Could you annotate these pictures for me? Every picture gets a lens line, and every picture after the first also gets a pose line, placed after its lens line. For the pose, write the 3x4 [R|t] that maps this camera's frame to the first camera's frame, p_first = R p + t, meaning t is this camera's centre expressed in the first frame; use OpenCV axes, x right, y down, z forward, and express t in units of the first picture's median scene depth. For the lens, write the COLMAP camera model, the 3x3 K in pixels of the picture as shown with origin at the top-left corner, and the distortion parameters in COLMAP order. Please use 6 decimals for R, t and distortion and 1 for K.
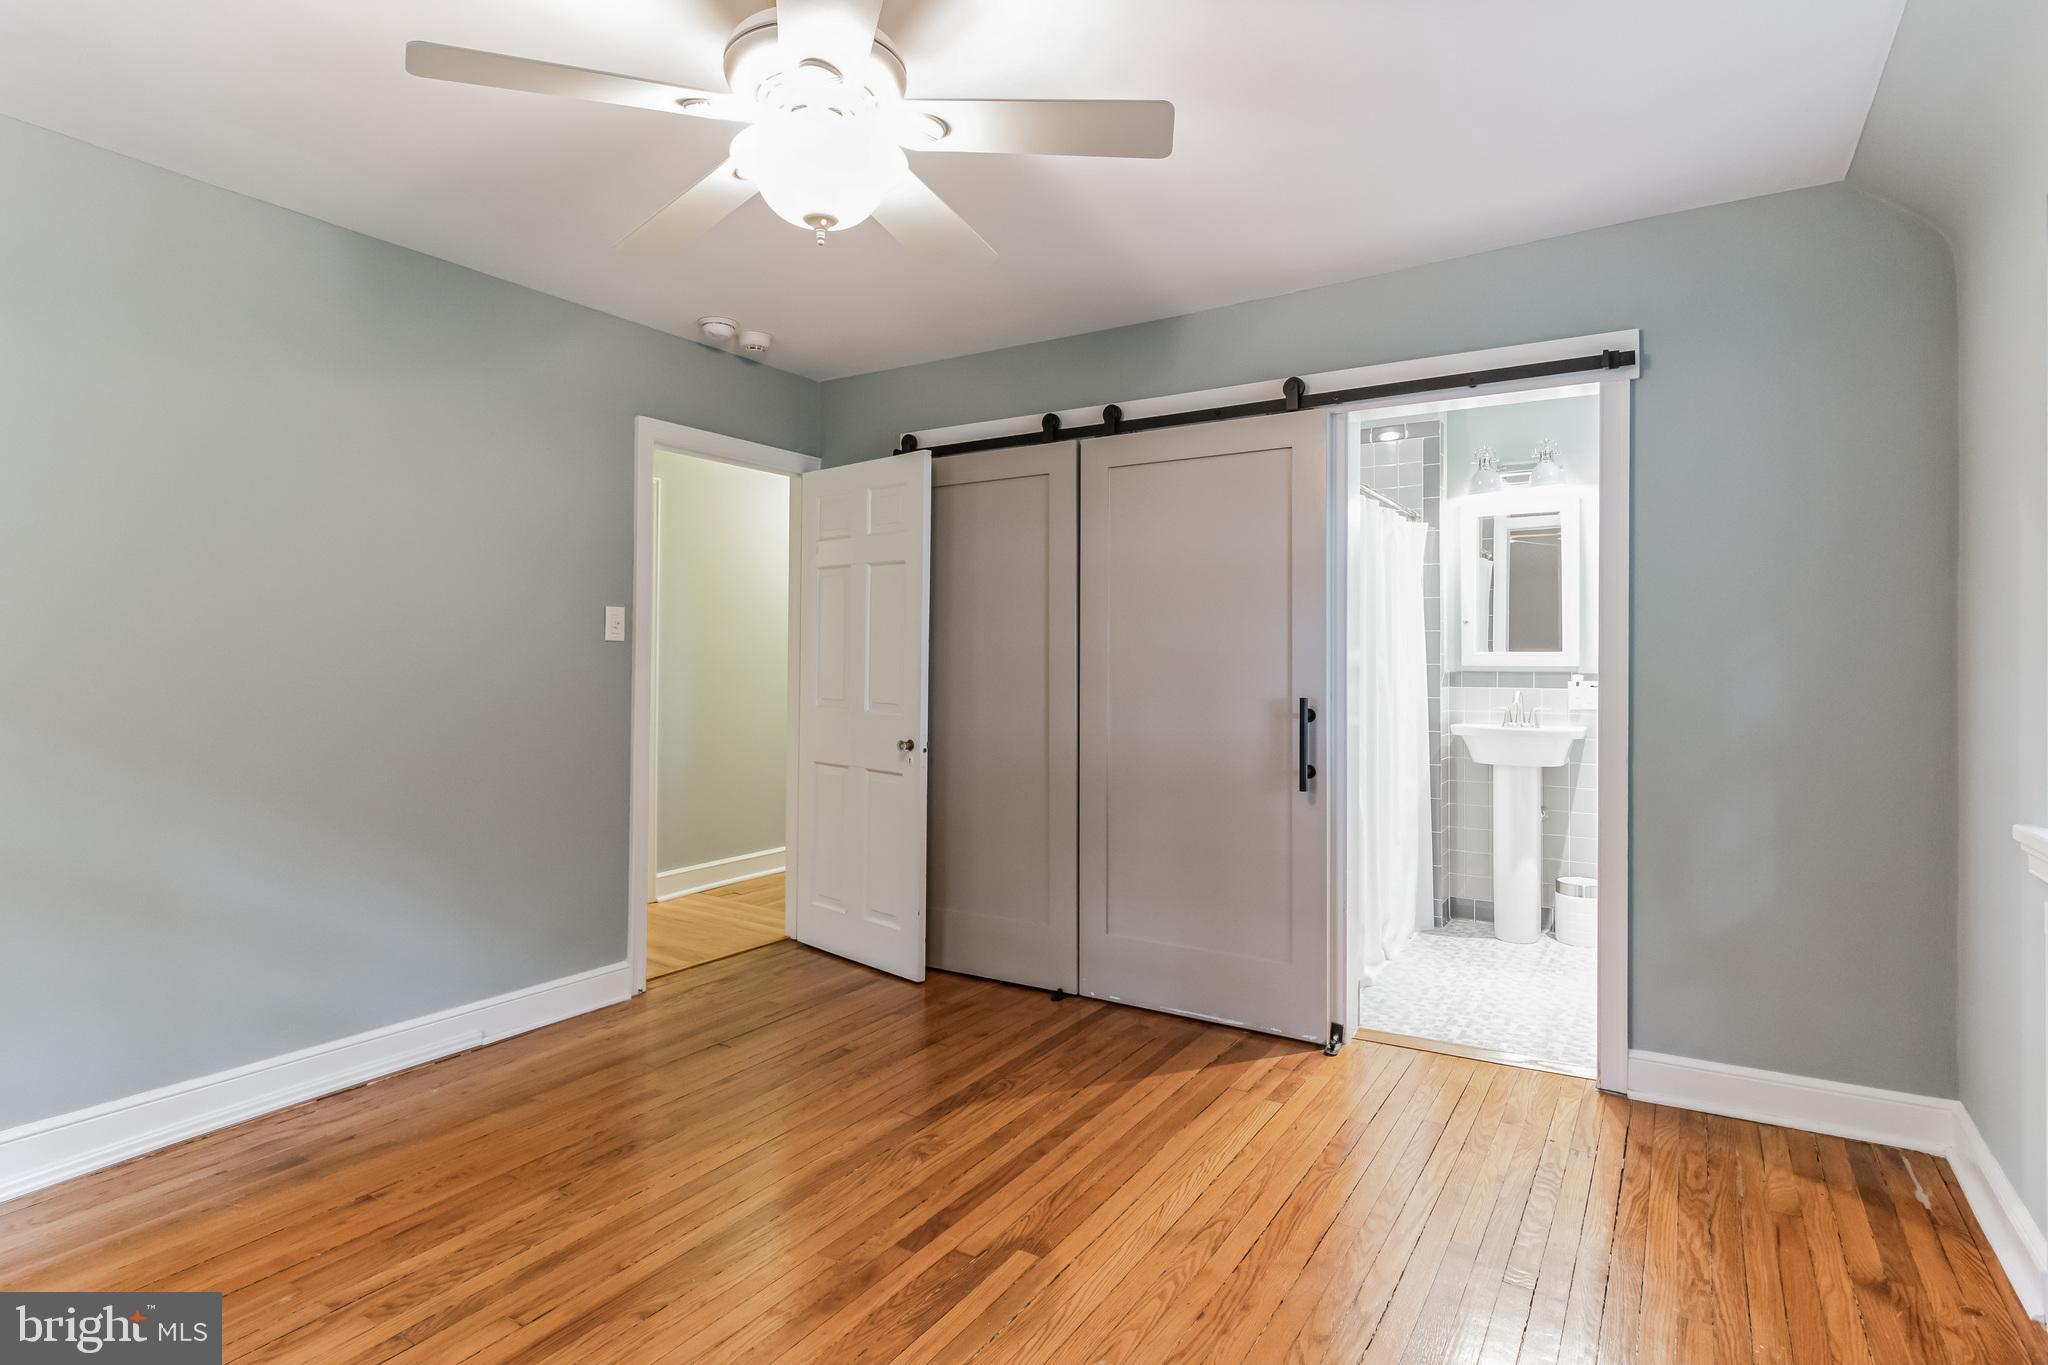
lens RADIAL K [[1053.9, 0, 1025.8], [0, 1053.9, 661.3], [0, 0, 1]] dist [-0.005715, 0.000244]
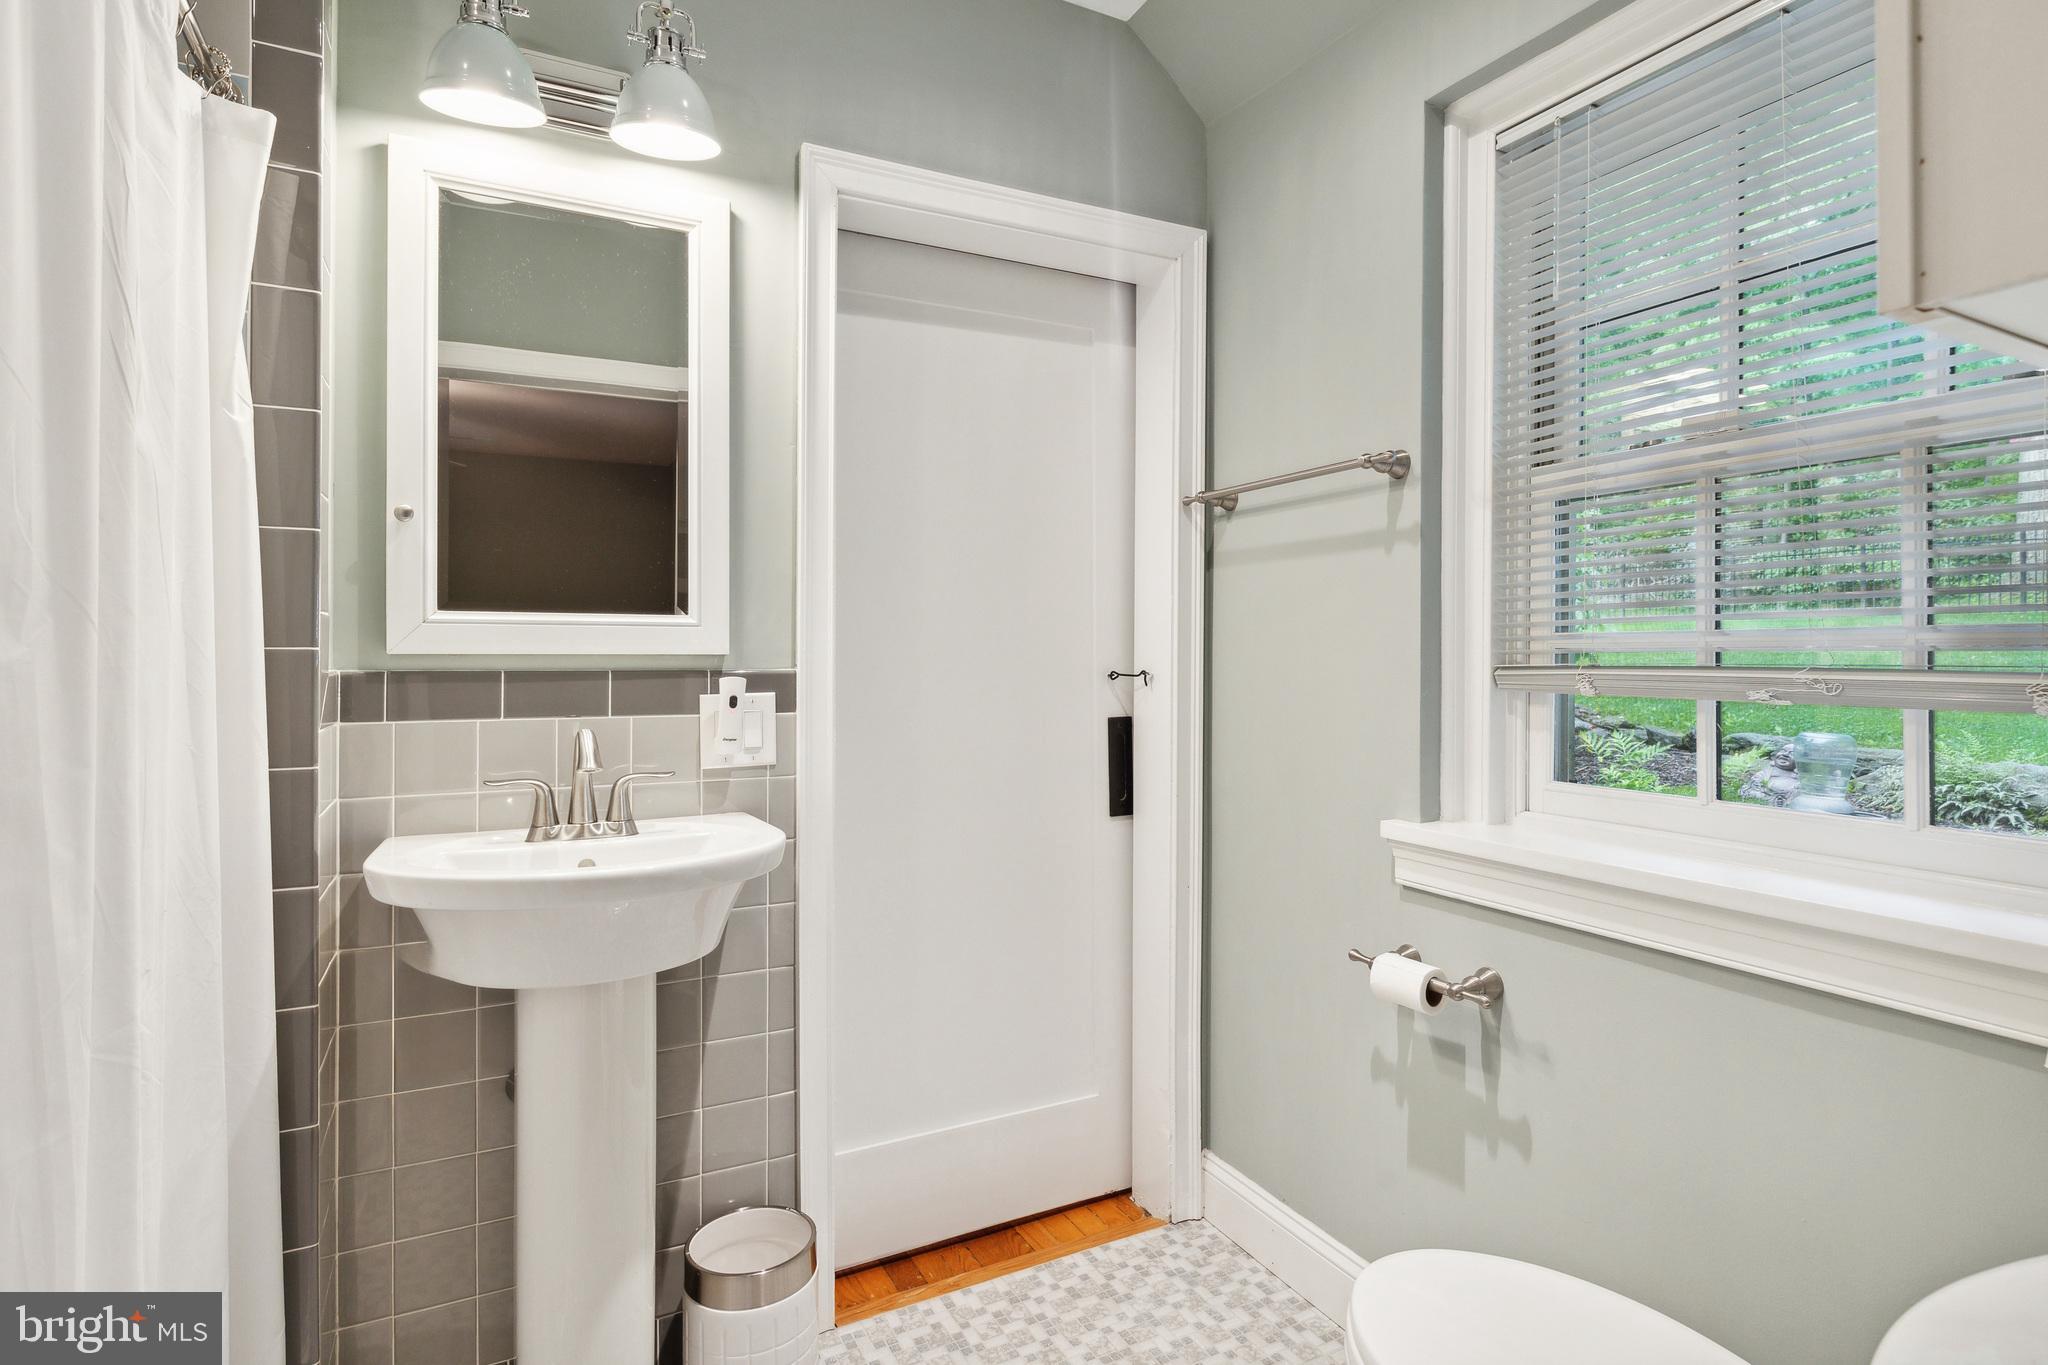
lens RADIAL K [[1053.9, 0, 1010.0], [0, 1053.9, 639.2], [0, 0, 1]] dist [-0.005715, 0.000244]
pose [[0.549865, 0.002754, 0.835249, 0.271362], [0.005483, 0.999961, -0.006906, 0.002593], [-0.835236, 0.008377, 0.549828, 0.719268]]
